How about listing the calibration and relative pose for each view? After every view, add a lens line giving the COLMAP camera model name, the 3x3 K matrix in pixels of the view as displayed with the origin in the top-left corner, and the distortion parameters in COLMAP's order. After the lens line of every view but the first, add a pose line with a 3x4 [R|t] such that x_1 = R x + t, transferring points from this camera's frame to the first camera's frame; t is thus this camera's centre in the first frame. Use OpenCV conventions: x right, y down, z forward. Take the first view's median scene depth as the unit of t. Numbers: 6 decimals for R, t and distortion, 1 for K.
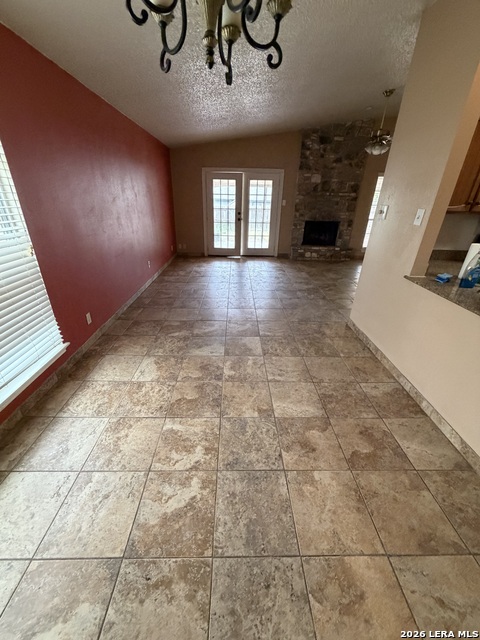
lens RADIAL K [[253.2, 0, 241.3], [0, 253.2, 316.7], [0, 0, 1]] dist [-0.000513, 0.000037]
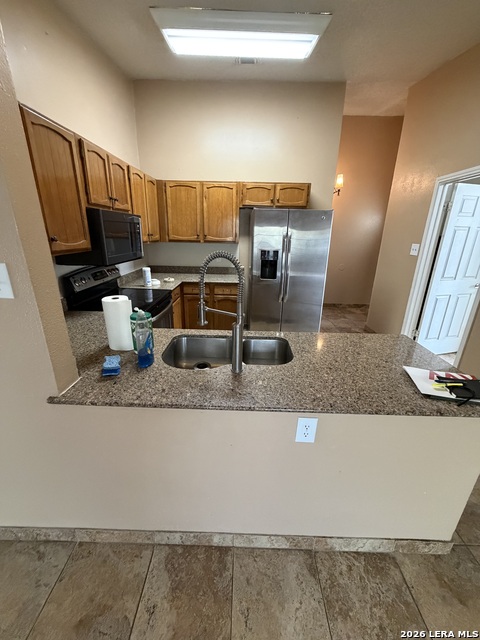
lens RADIAL K [[253.2, 0, 240.5], [0, 253.2, 318.5], [0, 0, 1]] dist [-0.000513, 0.000037]
pose [[0.043252, -0.353308, 0.934507, 0.268376], [0.420757, 0.854824, 0.303708, -0.260006], [-0.906142, 0.380065, 0.185630, 0.512052]]
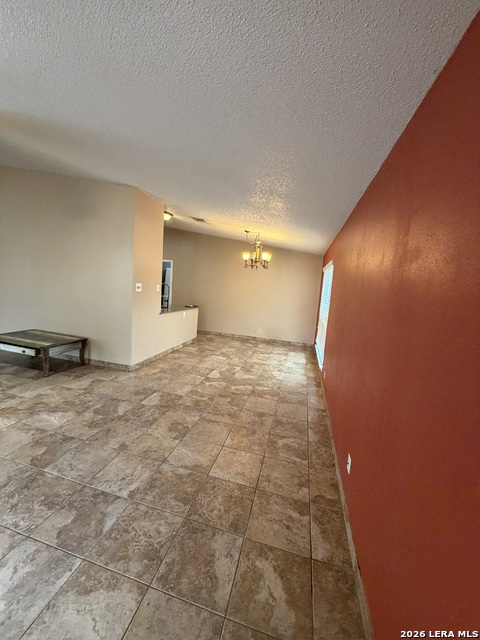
lens RADIAL K [[253.2, 0, 239.3], [0, 253.2, 320.7], [0, 0, 1]] dist [-0.000513, 0.000037]
pose [[-0.958743, -0.139766, 0.247542, -0.505568], [0.019266, 0.836839, 0.547111, -1.182920], [-0.283620, 0.529308, -0.799621, 2.392541]]
